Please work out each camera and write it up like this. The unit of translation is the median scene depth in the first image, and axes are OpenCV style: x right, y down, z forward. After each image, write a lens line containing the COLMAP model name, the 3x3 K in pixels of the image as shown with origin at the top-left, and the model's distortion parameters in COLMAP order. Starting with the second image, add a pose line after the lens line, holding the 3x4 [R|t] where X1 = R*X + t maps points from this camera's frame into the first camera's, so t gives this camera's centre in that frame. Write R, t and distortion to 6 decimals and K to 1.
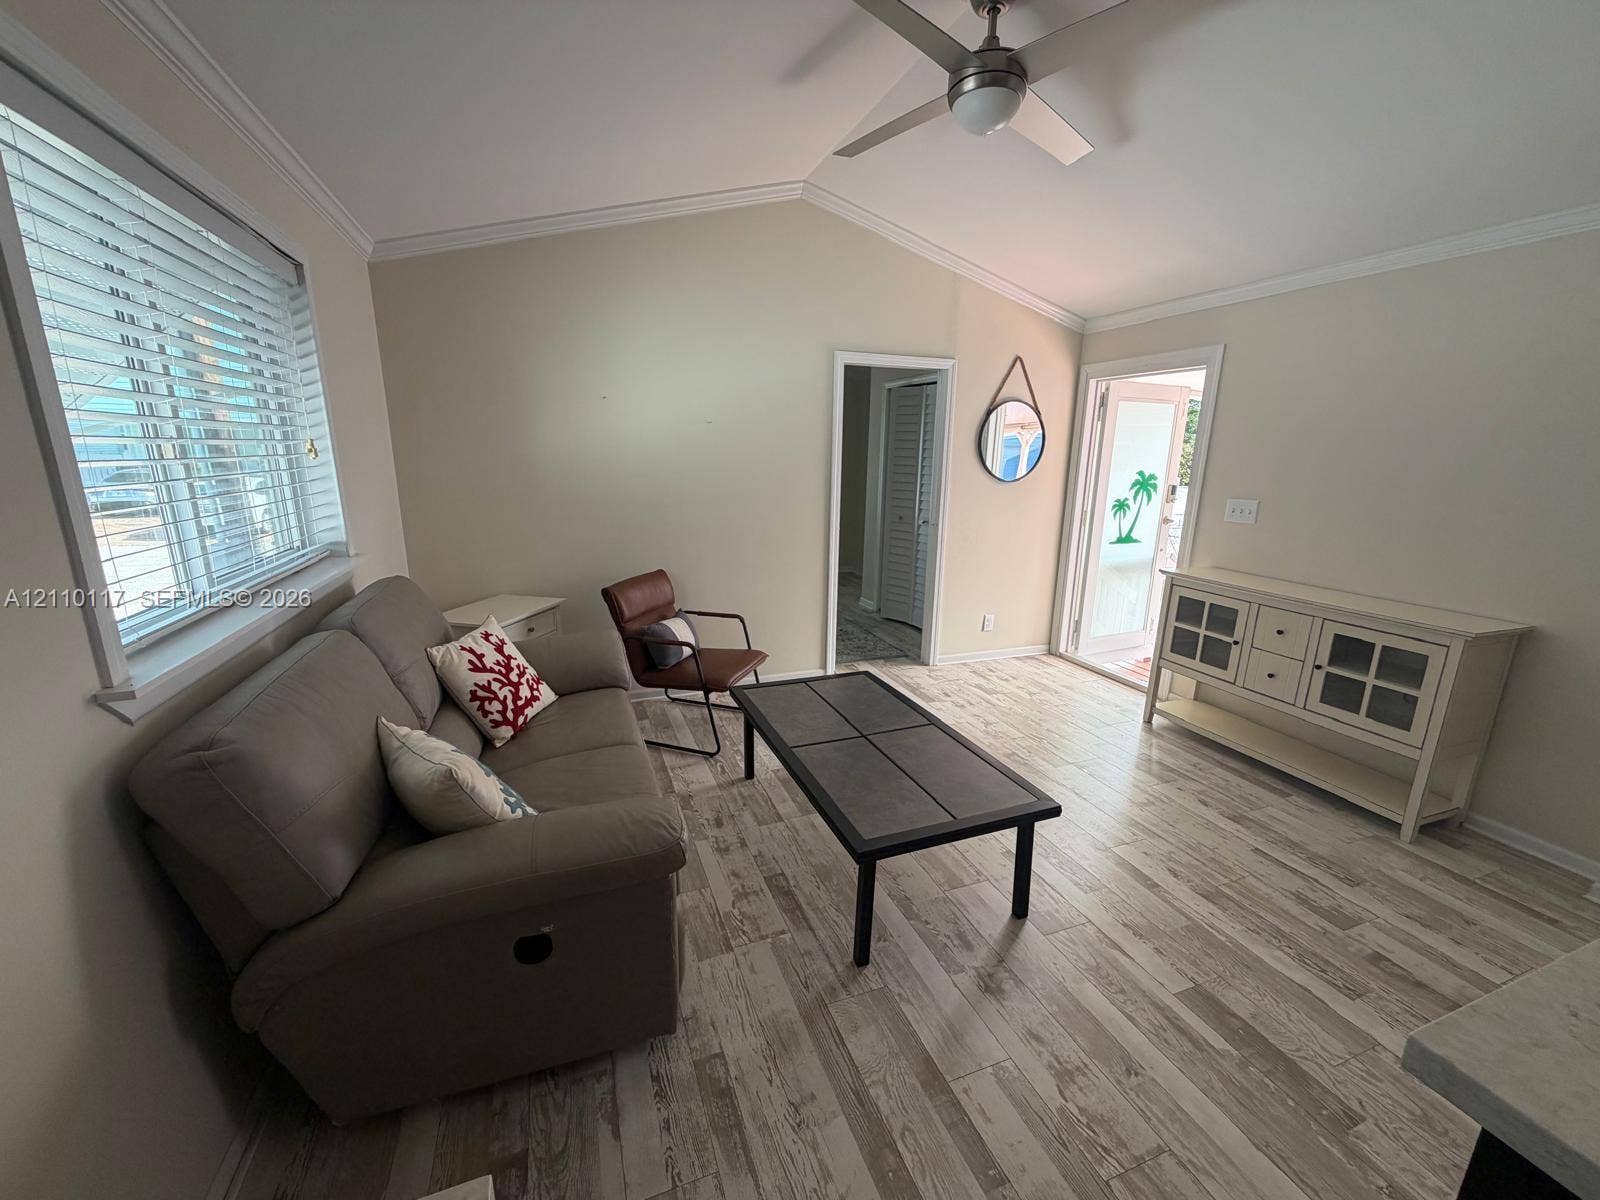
lens RADIAL K [[637.2, 0, 800.0], [0, 637.2, 592.8], [0, 0, 1]] dist [0.000921, 0.000326]
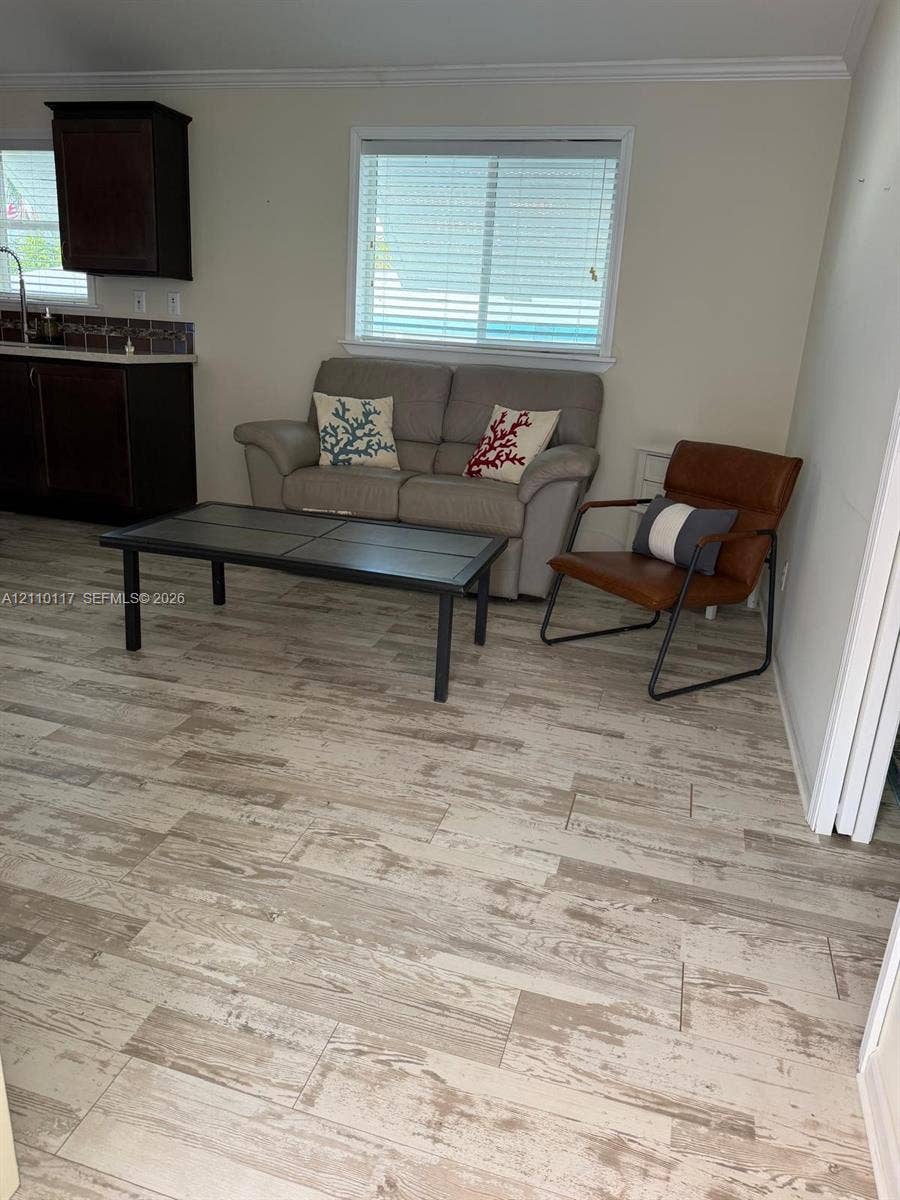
lens RADIAL K [[842.3, 0, 448.3], [0, 842.3, 599.8], [0, 0, 1]] dist [0.044374, -0.032614]
pose [[-0.601739, 0.197474, -0.773896, 1.089300], [-0.239061, 0.879999, 0.410429, -0.291334], [0.762076, 0.431979, -0.482321, 2.001372]]
